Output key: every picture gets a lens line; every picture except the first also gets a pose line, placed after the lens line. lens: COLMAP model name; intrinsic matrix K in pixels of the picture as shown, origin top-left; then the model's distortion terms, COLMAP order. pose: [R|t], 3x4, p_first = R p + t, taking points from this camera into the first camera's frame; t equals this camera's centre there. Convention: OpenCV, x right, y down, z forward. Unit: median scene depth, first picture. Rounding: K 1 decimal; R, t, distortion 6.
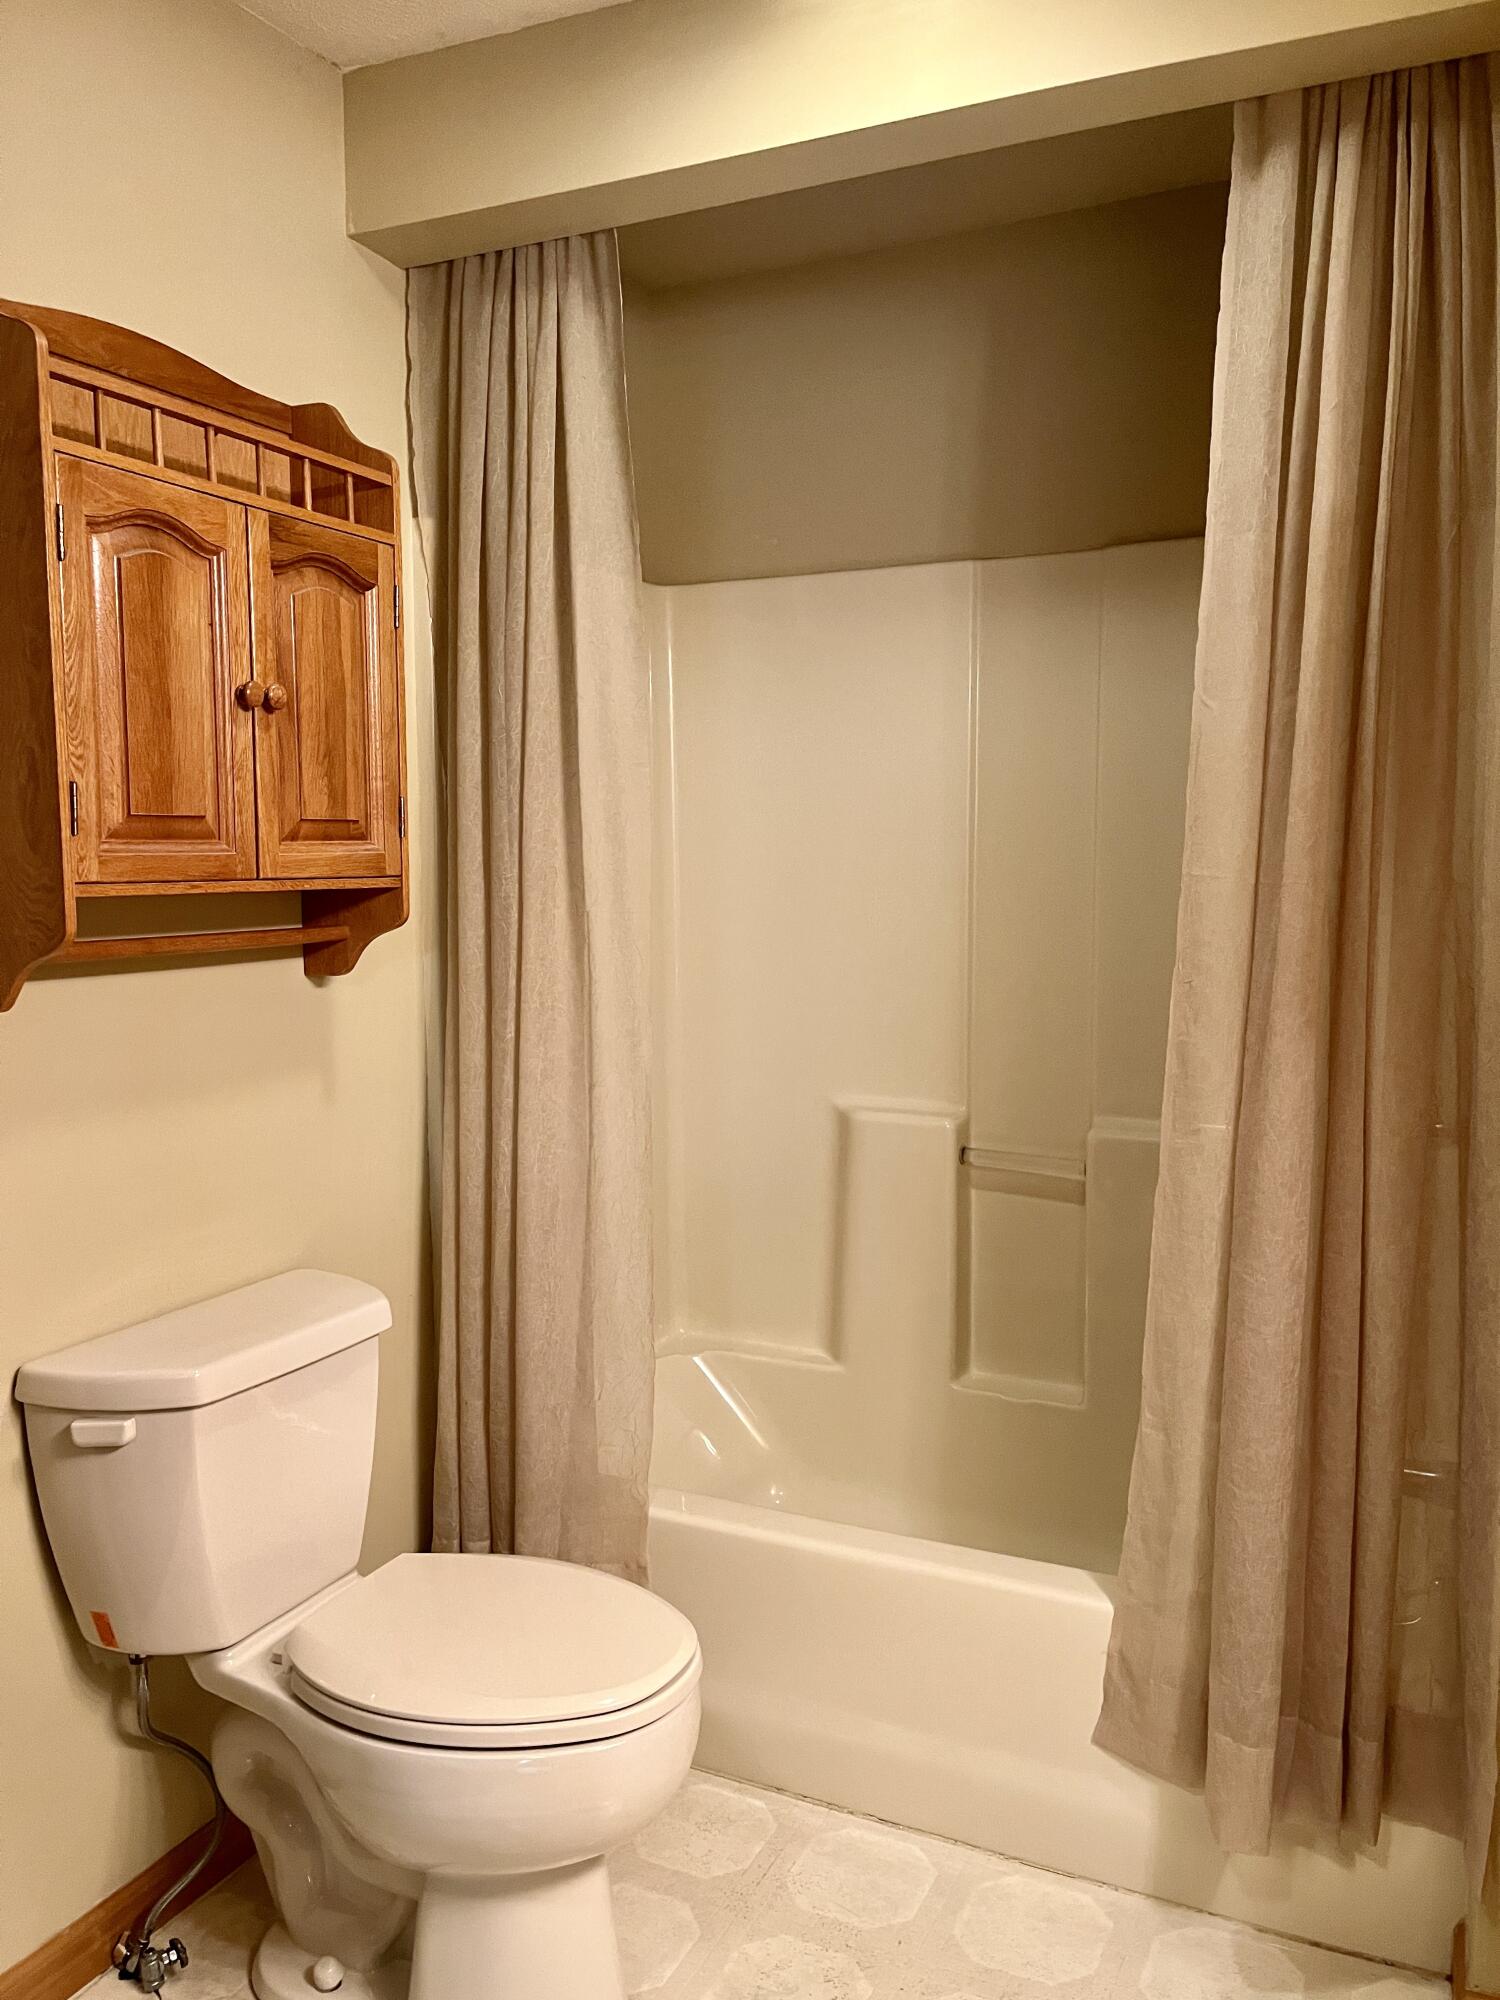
lens RADIAL K [[1517.6, 0, 750.0], [0, 1517.6, 1000.0], [0, 0, 1]] dist [0.080441, -0.112289]
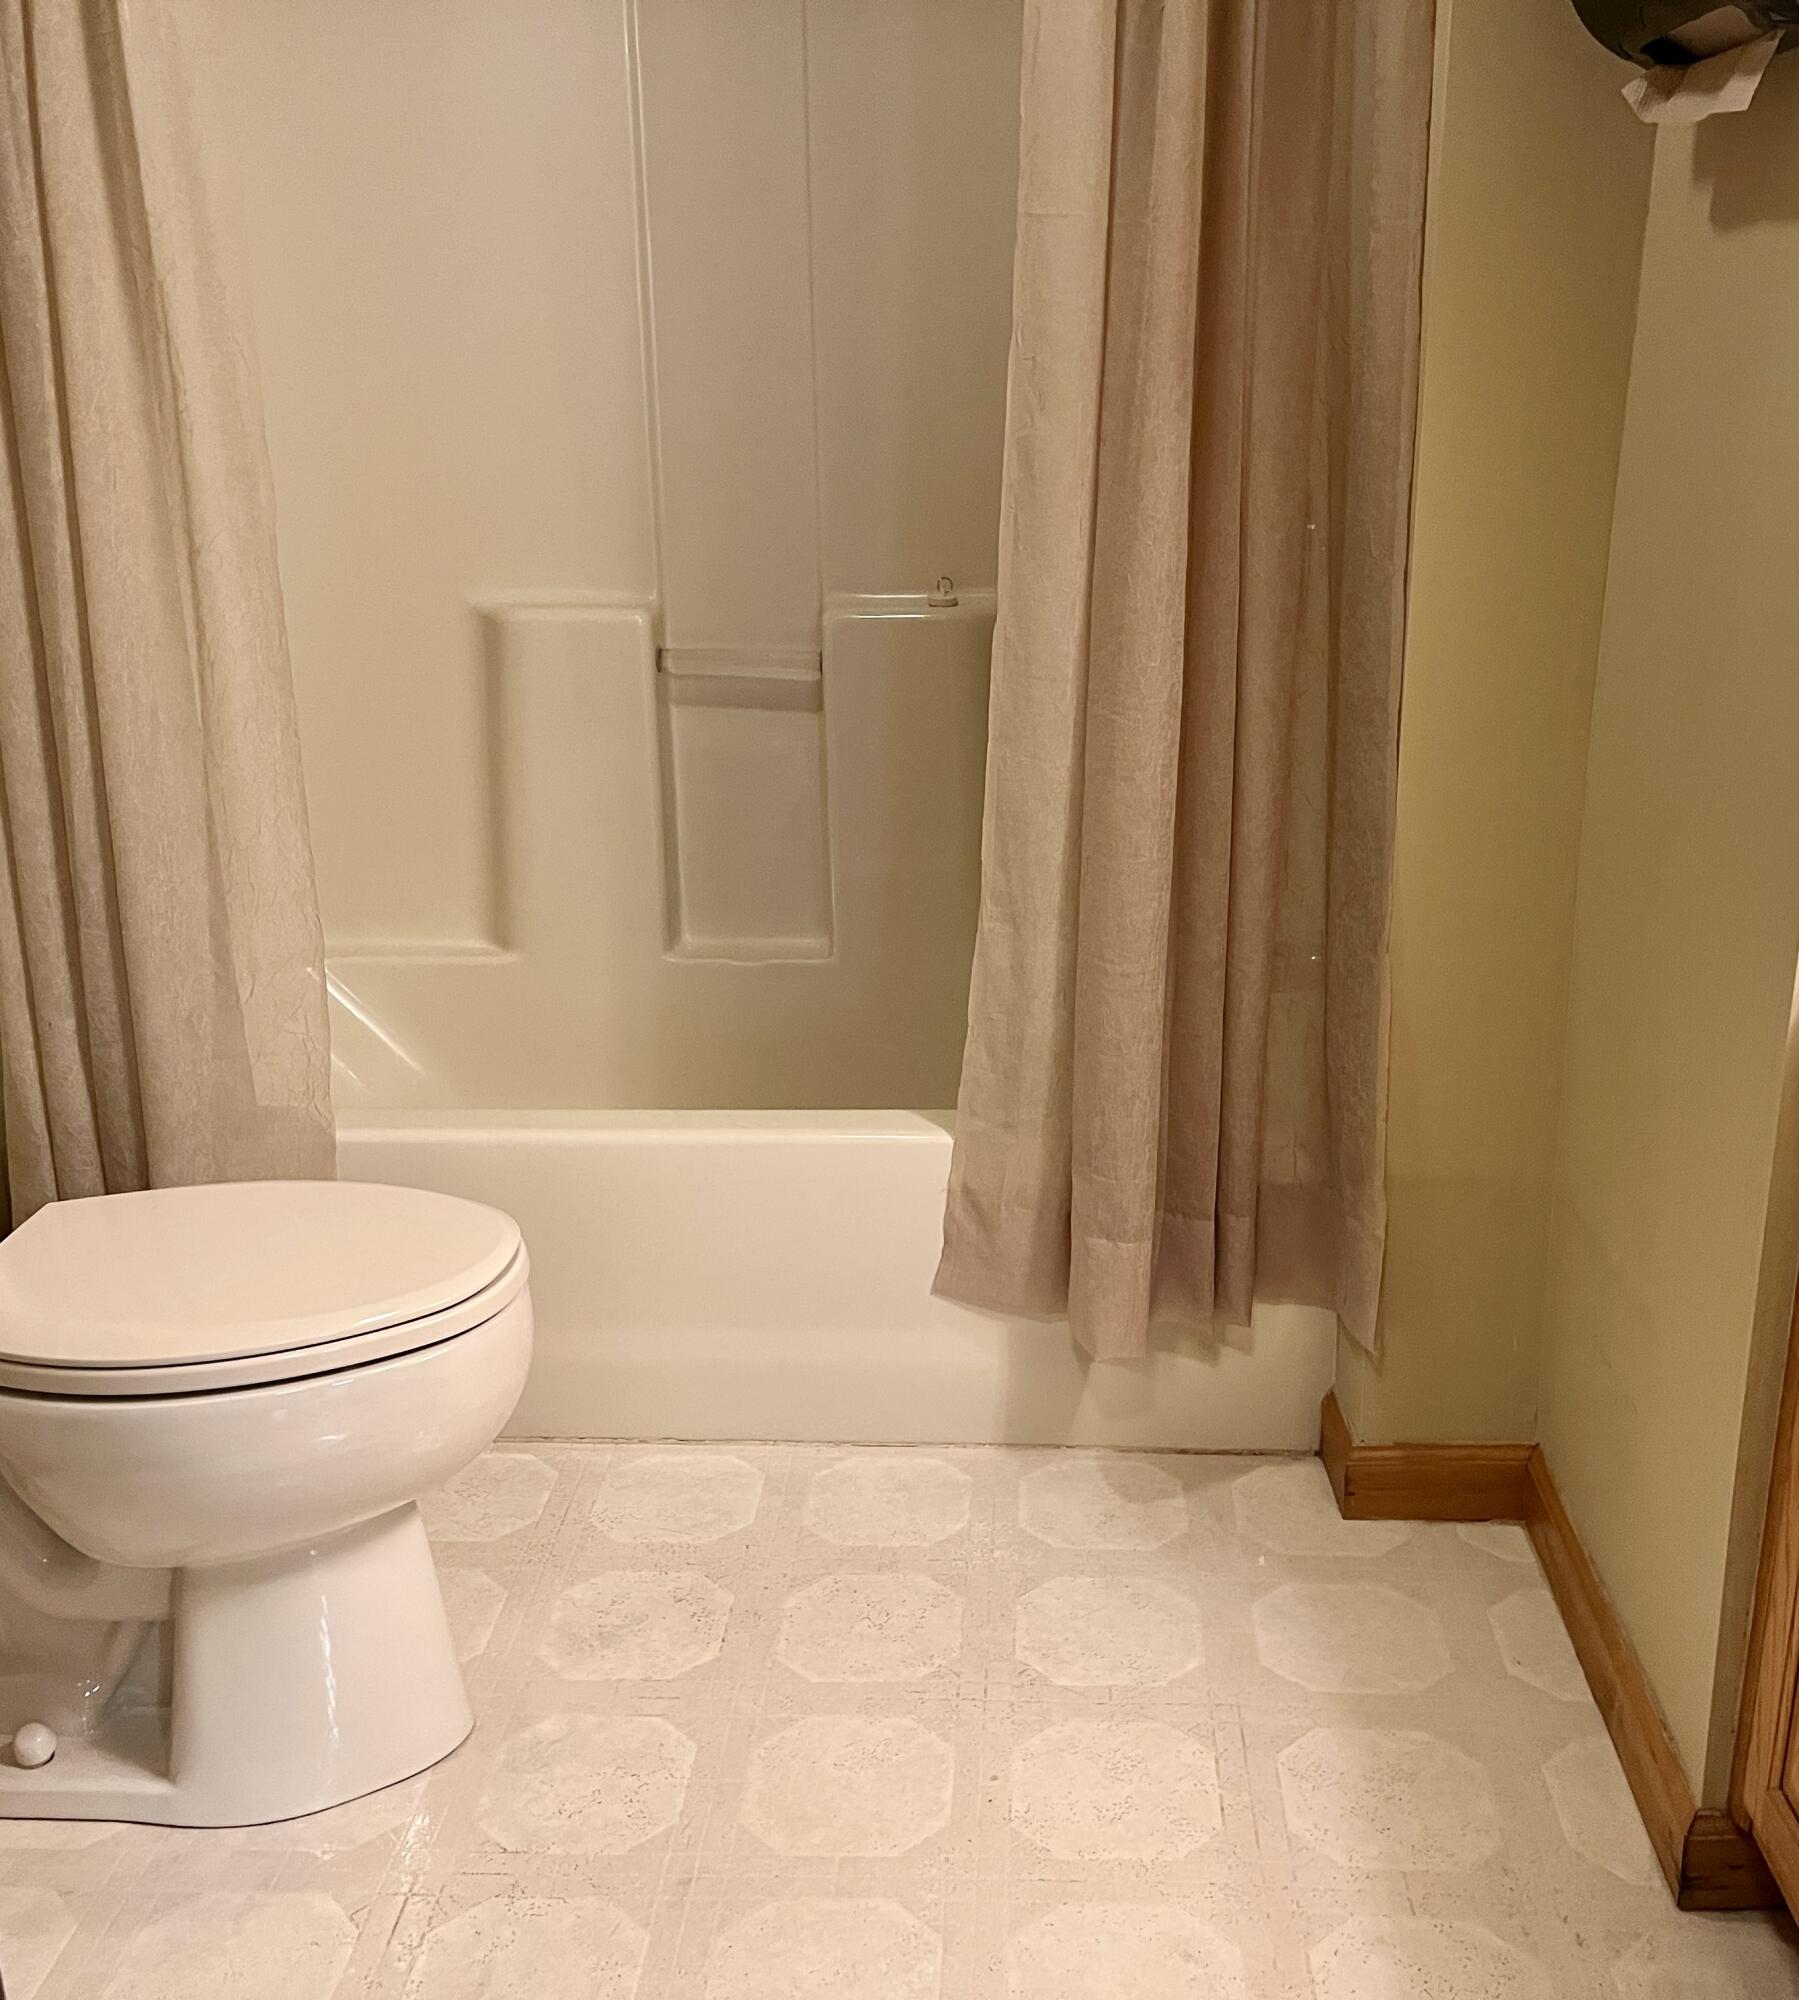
lens RADIAL K [[2053.2, 0, 899.5], [0, 2053.2, 1000.0], [0, 0, 1]] dist [0.059157, -0.024862]
pose [[0.923016, -0.117381, 0.366419, -0.202547], [0.043810, 0.978197, 0.203005, 0.090023], [-0.382259, -0.171324, 0.908034, -0.010449]]
